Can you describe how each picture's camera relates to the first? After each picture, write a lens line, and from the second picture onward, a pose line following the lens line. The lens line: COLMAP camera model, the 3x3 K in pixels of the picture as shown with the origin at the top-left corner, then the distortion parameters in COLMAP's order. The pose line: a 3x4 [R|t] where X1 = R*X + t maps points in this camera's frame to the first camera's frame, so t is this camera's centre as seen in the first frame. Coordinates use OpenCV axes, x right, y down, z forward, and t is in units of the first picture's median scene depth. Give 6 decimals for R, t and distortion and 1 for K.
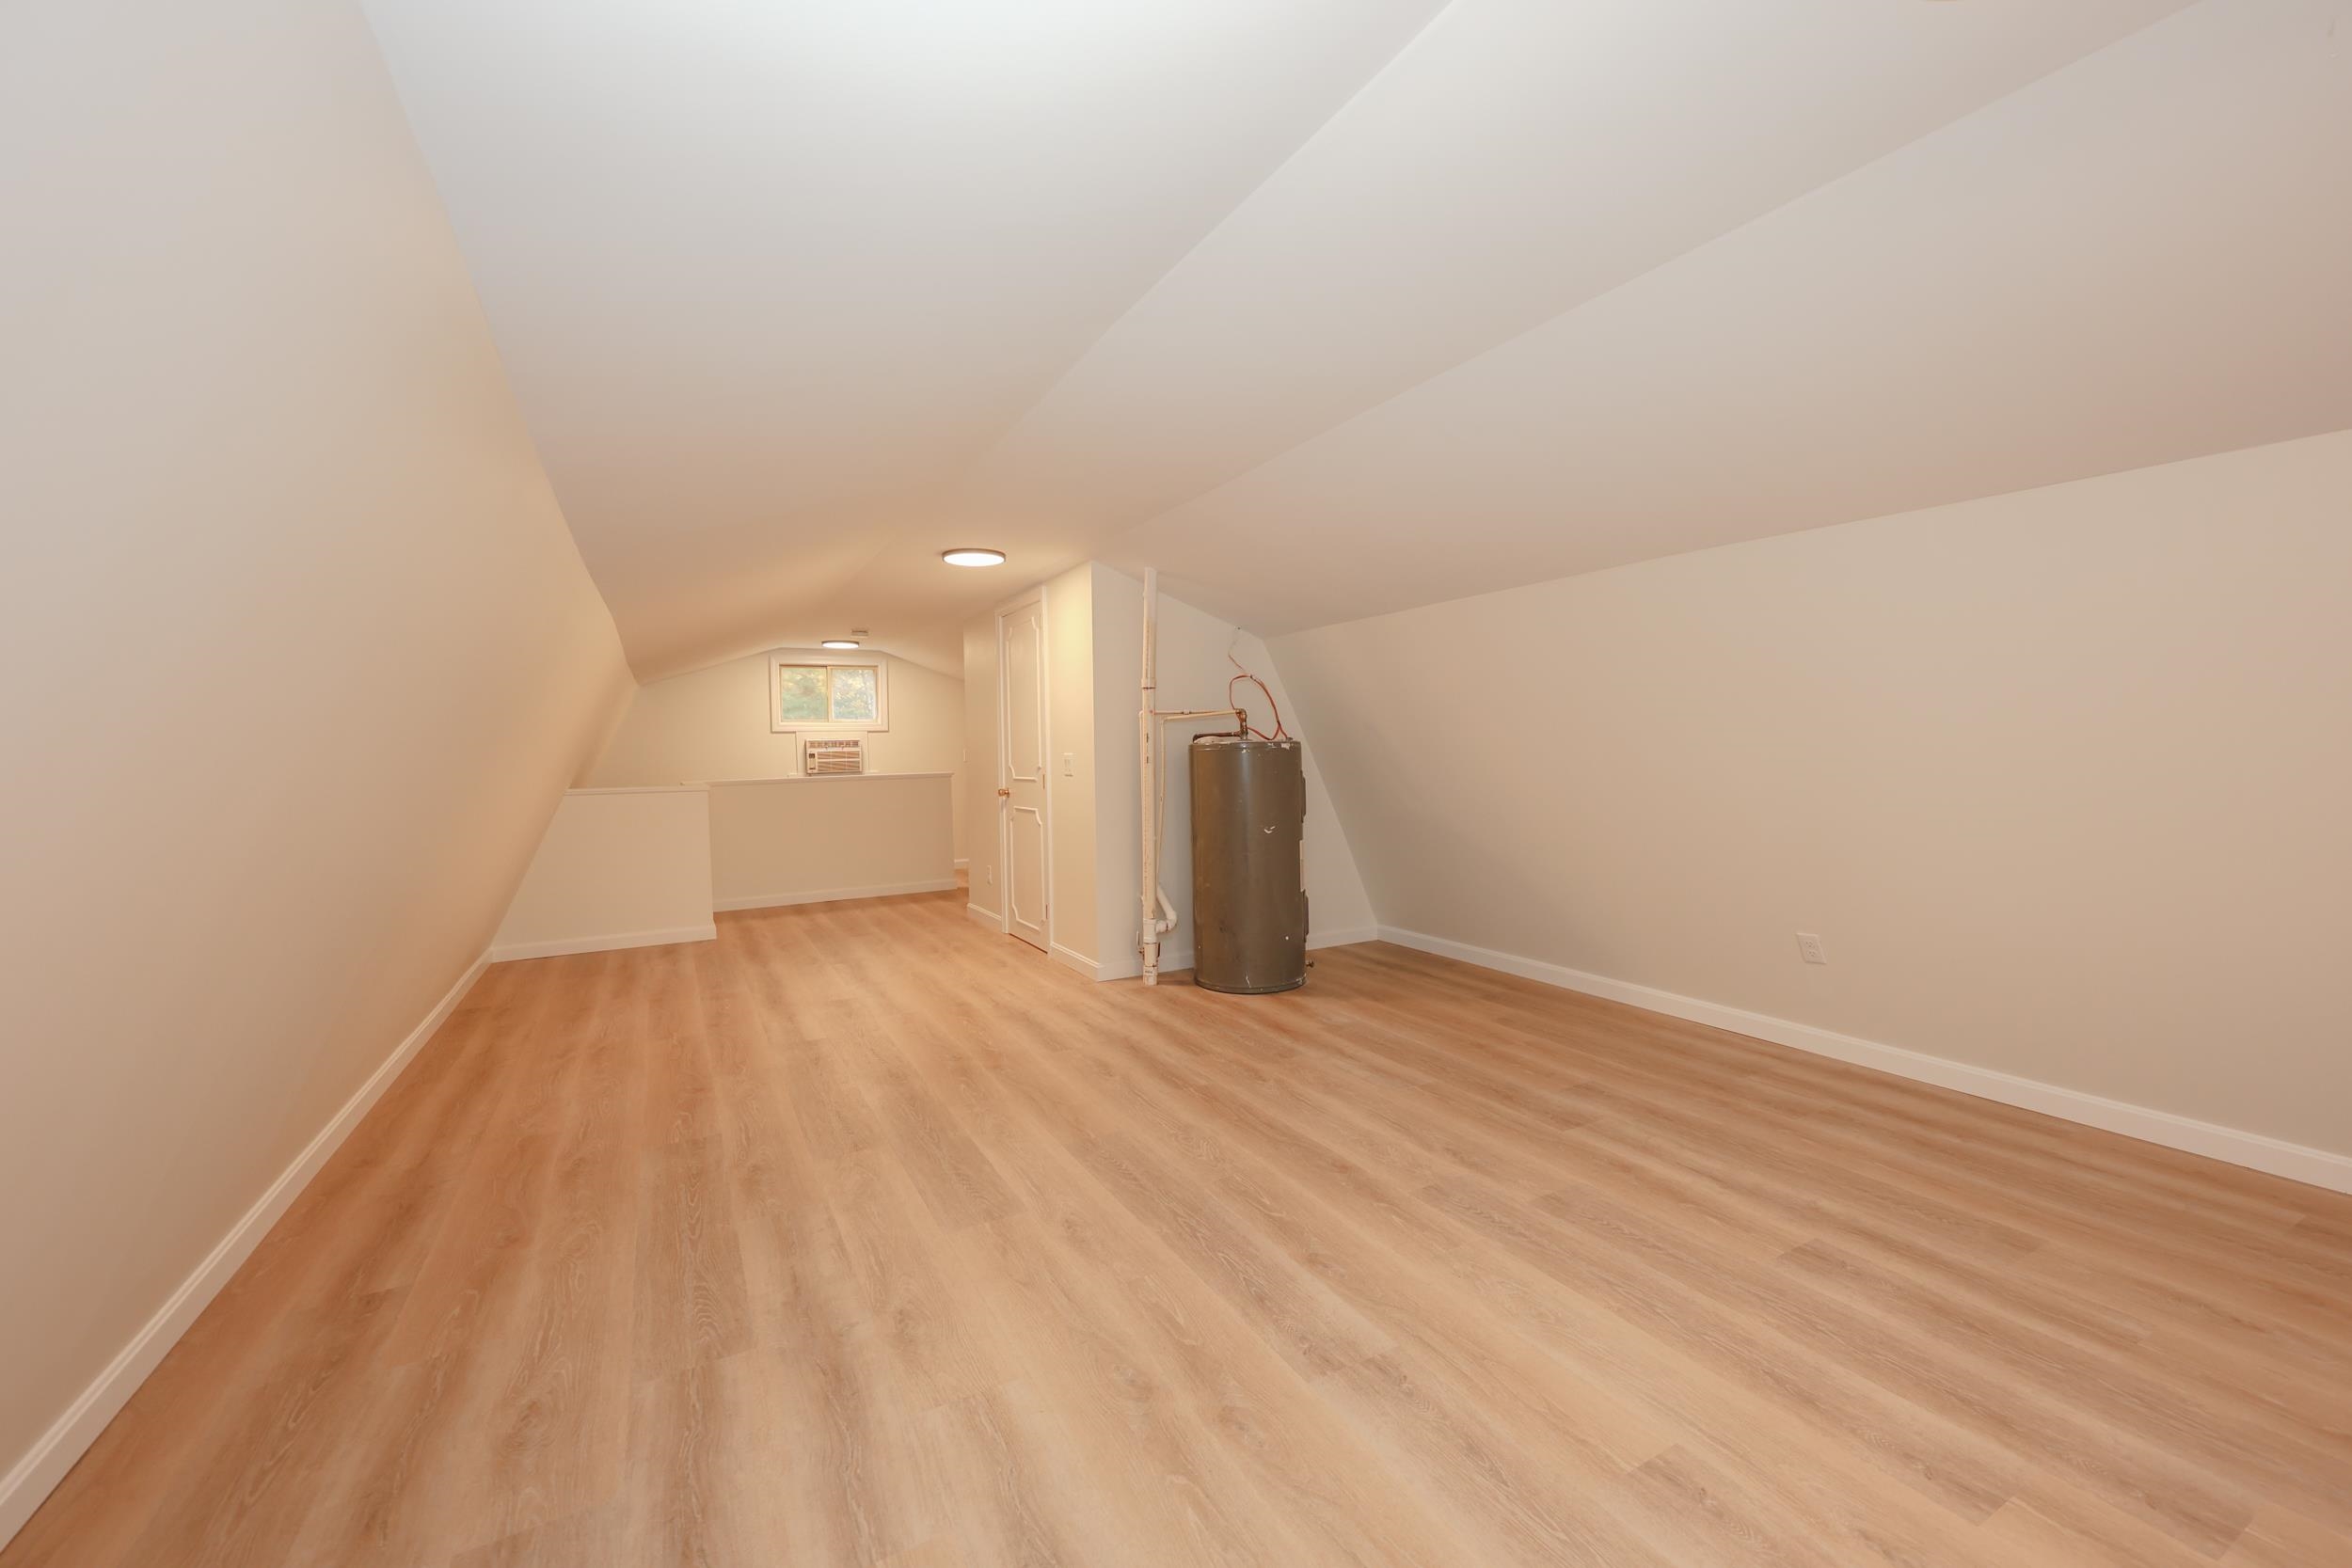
lens RADIAL K [[958.3, 0, 1171.6], [0, 958.3, 789.4], [0, 0, 1]] dist [0.004864, -0.000395]
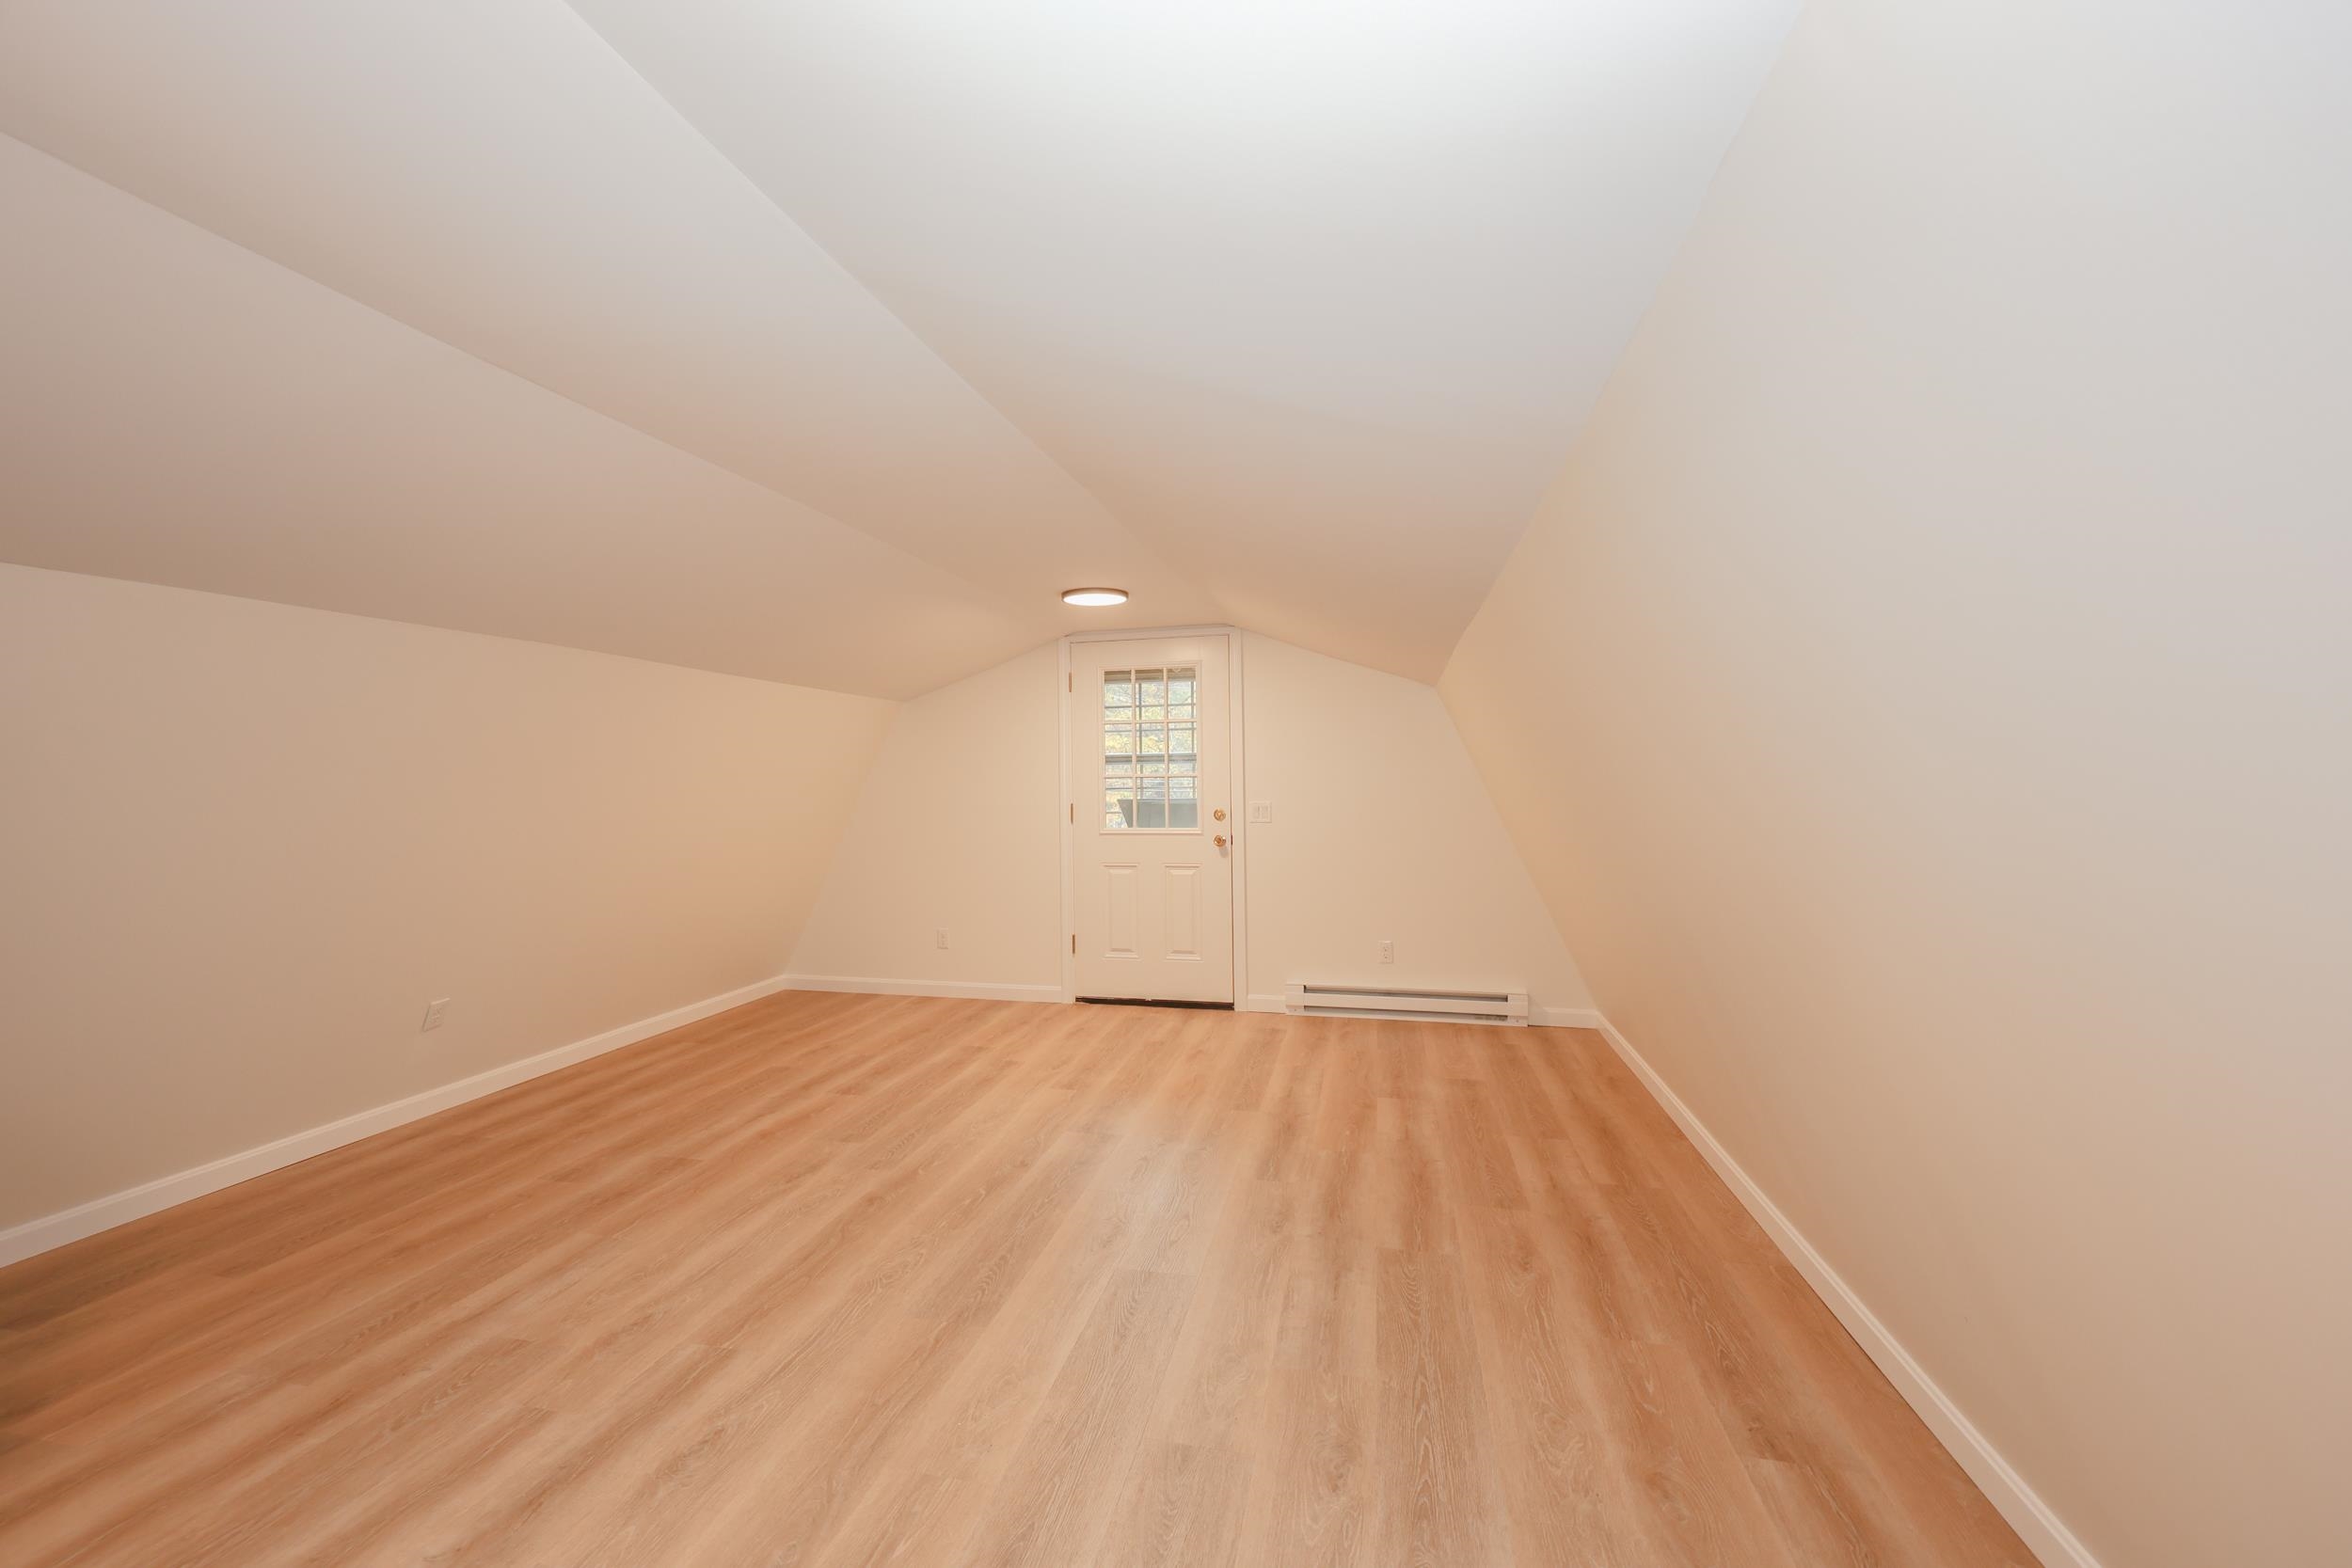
lens RADIAL K [[958.3, 0, 1171.6], [0, 958.3, 789.4], [0, 0, 1]] dist [0.004864, -0.000395]
pose [[-0.762531, 0.020862, 0.646615, -0.786054], [0.054973, 0.997954, 0.032631, -0.088654], [-0.644612, 0.060429, -0.762118, 1.556314]]
